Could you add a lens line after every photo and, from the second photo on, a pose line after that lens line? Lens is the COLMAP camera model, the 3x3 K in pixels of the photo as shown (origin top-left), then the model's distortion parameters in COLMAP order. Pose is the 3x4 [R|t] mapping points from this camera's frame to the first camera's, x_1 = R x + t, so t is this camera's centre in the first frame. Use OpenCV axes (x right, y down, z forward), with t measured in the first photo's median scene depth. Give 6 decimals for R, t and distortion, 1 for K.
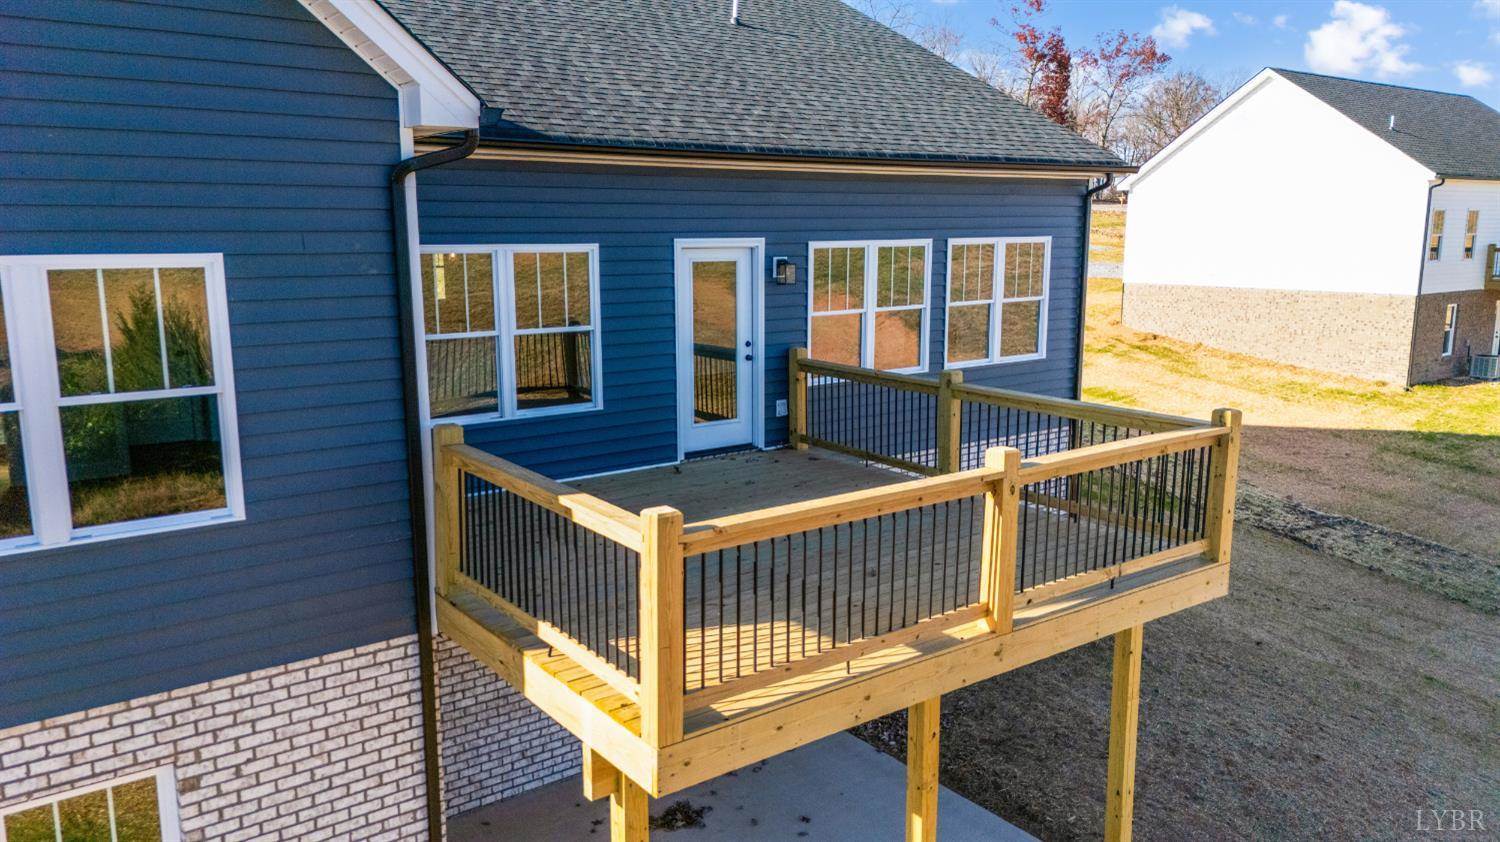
lens RADIAL K [[1099.5, 0, 750.0], [0, 1099.5, 421.0], [0, 0, 1]] dist [0.038706, -0.006476]
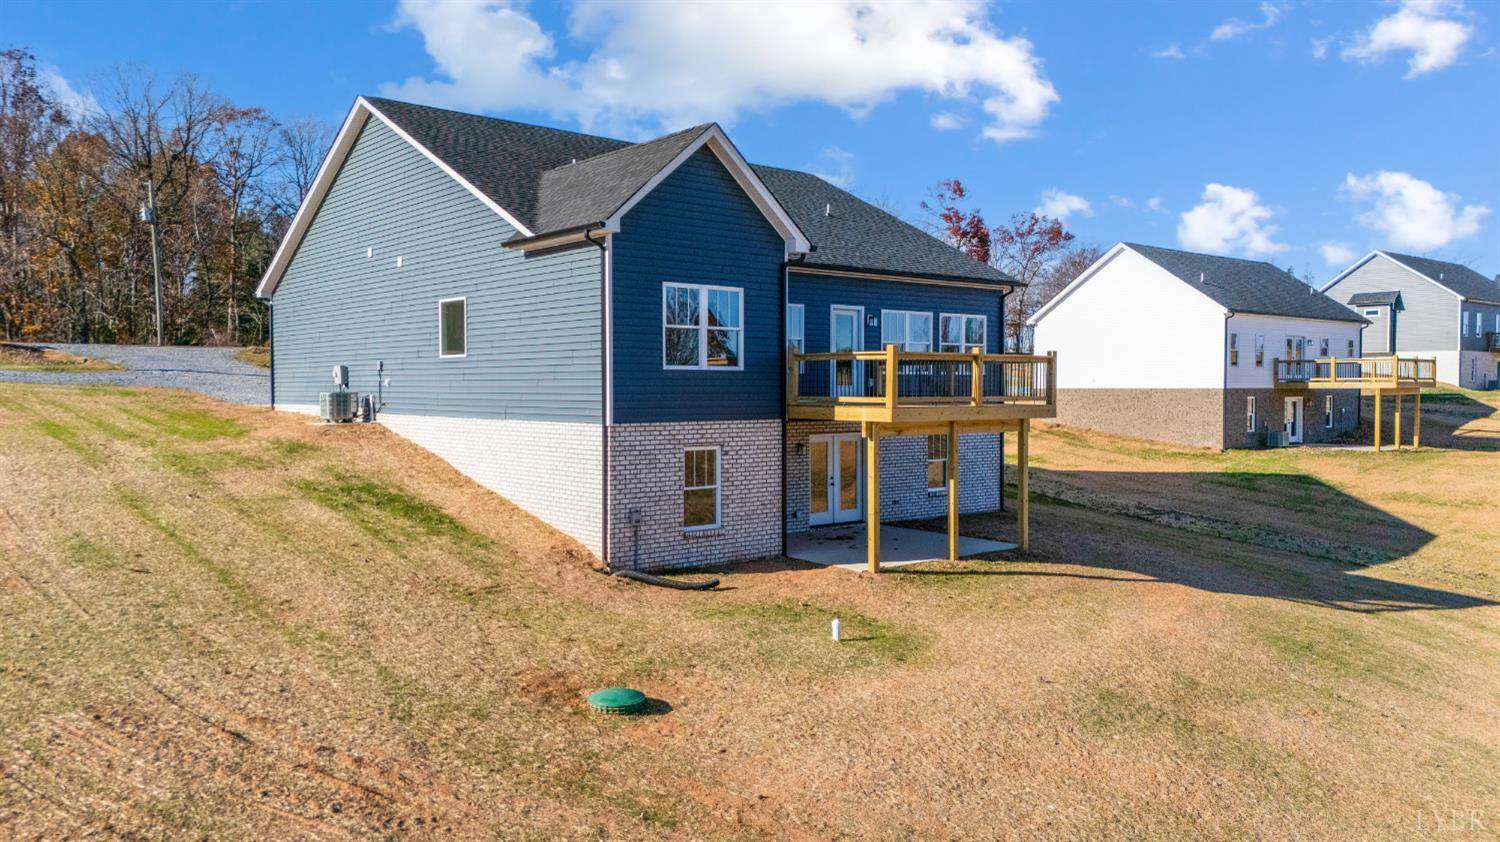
lens RADIAL K [[1099.5, 0, 750.0], [0, 1099.5, 421.0], [0, 0, 1]] dist [0.038706, -0.006476]
pose [[0.998289, -0.002856, 0.058400, -0.212207], [0.011469, 0.988969, -0.147680, 0.239281], [-0.057334, 0.148097, 0.987309, -0.718794]]
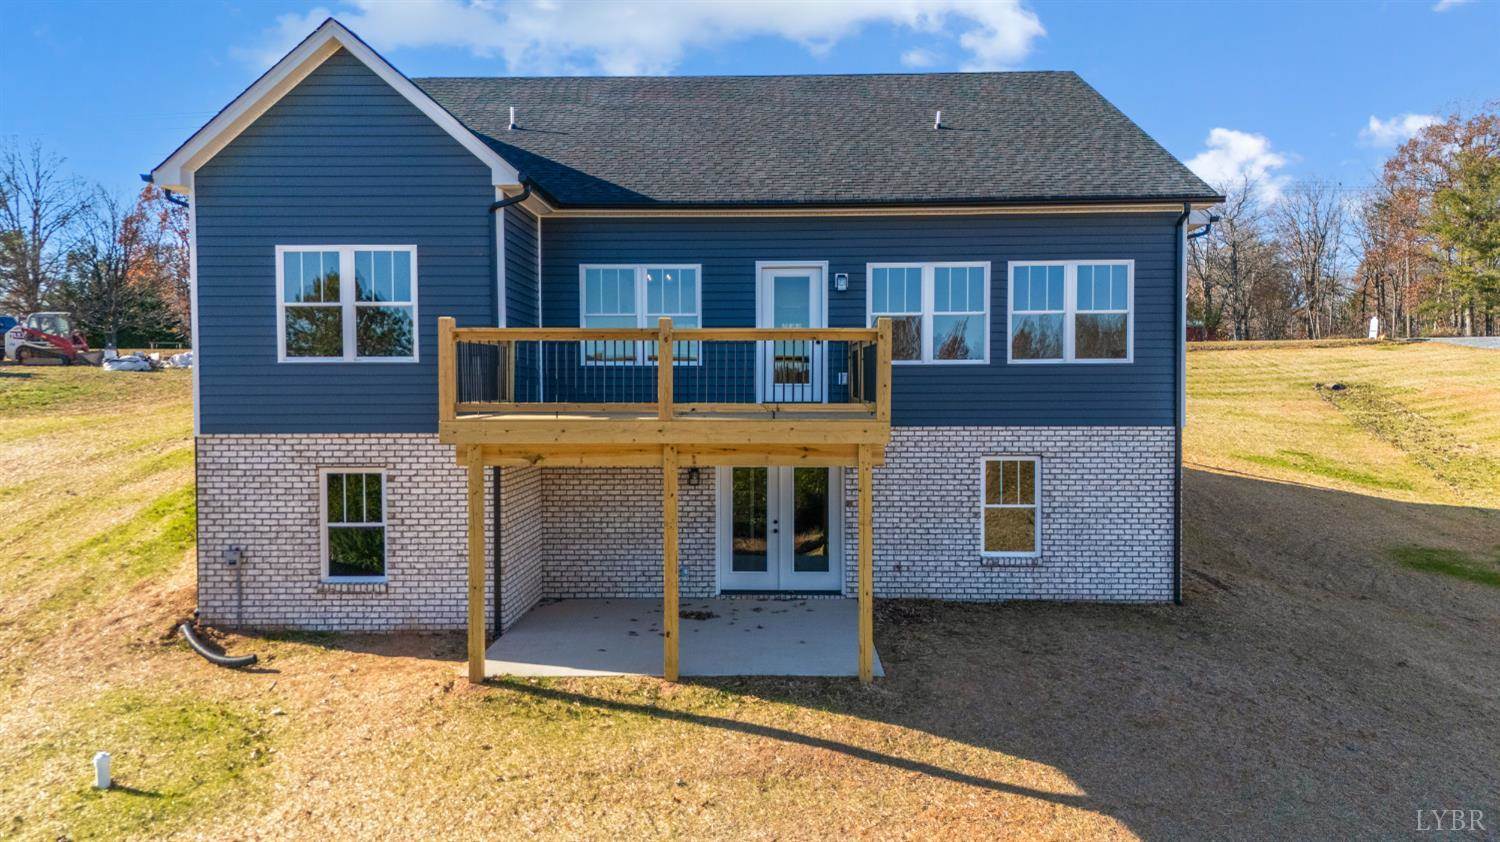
lens RADIAL K [[1082.0, 0, 750.0], [0, 1082.0, 421.0], [0, 0, 1]] dist [0.111250, -0.144487]
pose [[0.782294, 0.020392, -0.622575, 0.495717], [-0.109364, 0.988436, -0.105045, 0.124808], [0.613233, 0.150264, 0.775478, -0.099578]]
